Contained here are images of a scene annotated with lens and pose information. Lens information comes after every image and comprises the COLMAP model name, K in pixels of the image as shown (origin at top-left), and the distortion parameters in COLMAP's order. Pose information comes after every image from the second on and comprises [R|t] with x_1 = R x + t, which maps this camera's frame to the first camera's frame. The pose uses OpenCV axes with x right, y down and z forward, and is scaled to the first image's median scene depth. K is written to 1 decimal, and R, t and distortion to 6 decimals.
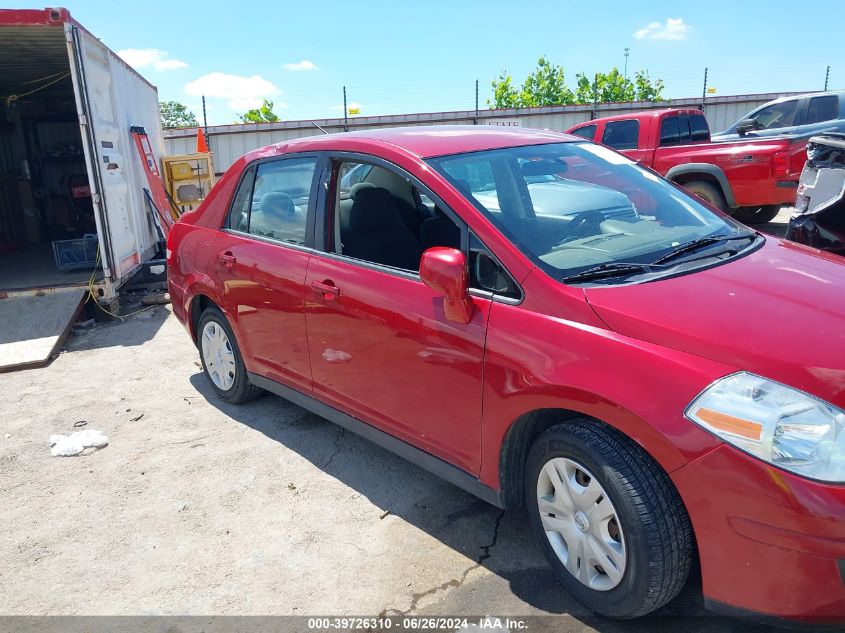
lens RADIAL K [[731.5, 0, 422.5], [0, 731.5, 318.3], [0, 0, 1]] dist [-0.001518, -0.005357]
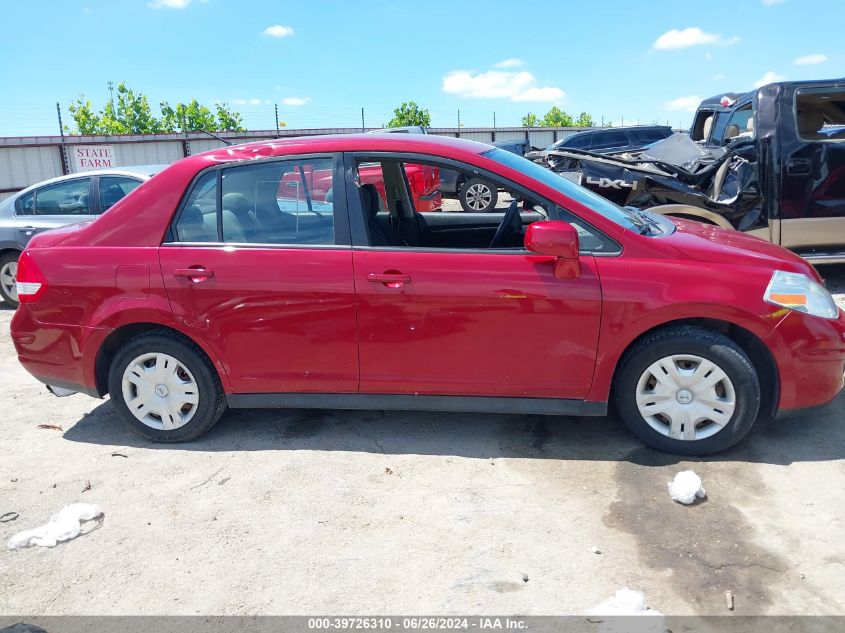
lens RADIAL K [[731.5, 0, 422.3], [0, 731.5, 315.6], [0, 0, 1]] dist [-0.001518, -0.005357]
pose [[0.729065, -0.137573, 0.670475, -0.239165], [0.174751, 0.984540, 0.011994, 0.002514], [-0.661760, 0.108422, 0.741835, 0.053880]]
